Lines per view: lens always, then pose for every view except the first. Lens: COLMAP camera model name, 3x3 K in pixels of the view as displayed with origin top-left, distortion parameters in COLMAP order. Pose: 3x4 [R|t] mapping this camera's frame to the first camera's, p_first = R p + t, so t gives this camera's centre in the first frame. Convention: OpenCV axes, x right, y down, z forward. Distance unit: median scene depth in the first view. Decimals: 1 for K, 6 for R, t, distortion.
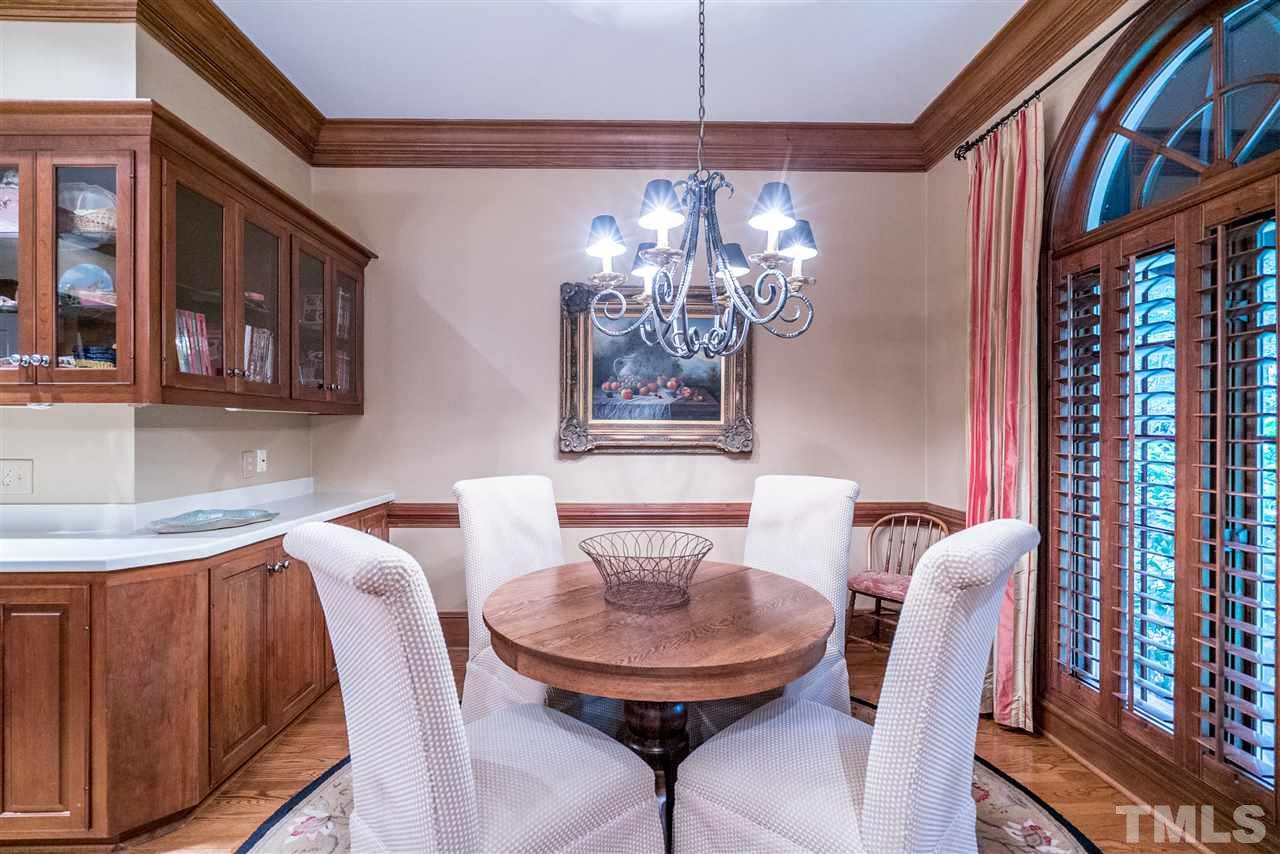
lens RADIAL K [[576.3, 0, 640.0], [0, 576.3, 427.0], [0, 0, 1]] dist [-0.002166, 0.001166]
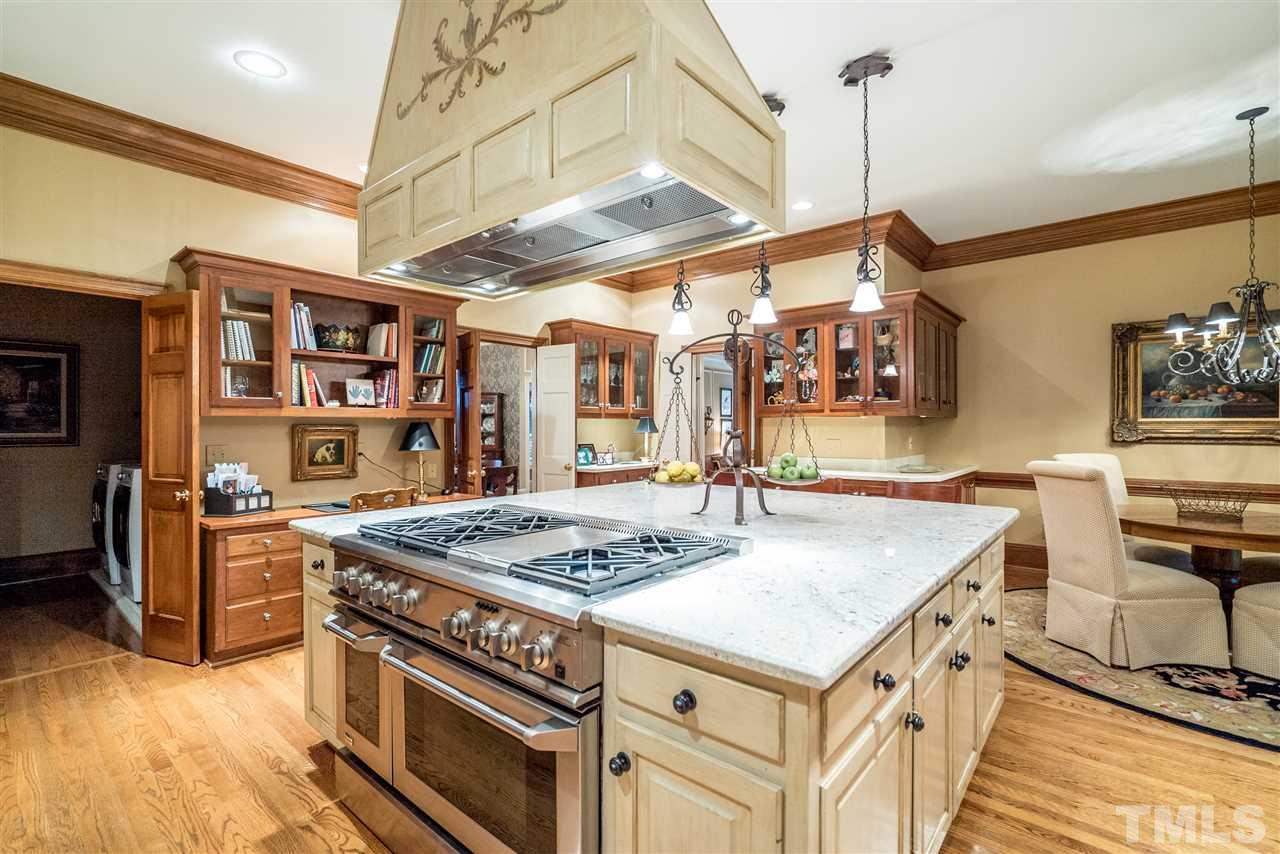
lens RADIAL K [[576.3, 0, 640.0], [0, 576.3, 427.0], [0, 0, 1]] dist [-0.002166, 0.001166]
pose [[0.750101, -0.002951, -0.661317, -0.072580], [0.006356, 0.999976, 0.002748, -0.003445], [0.661293, -0.006265, 0.750102, -0.844444]]
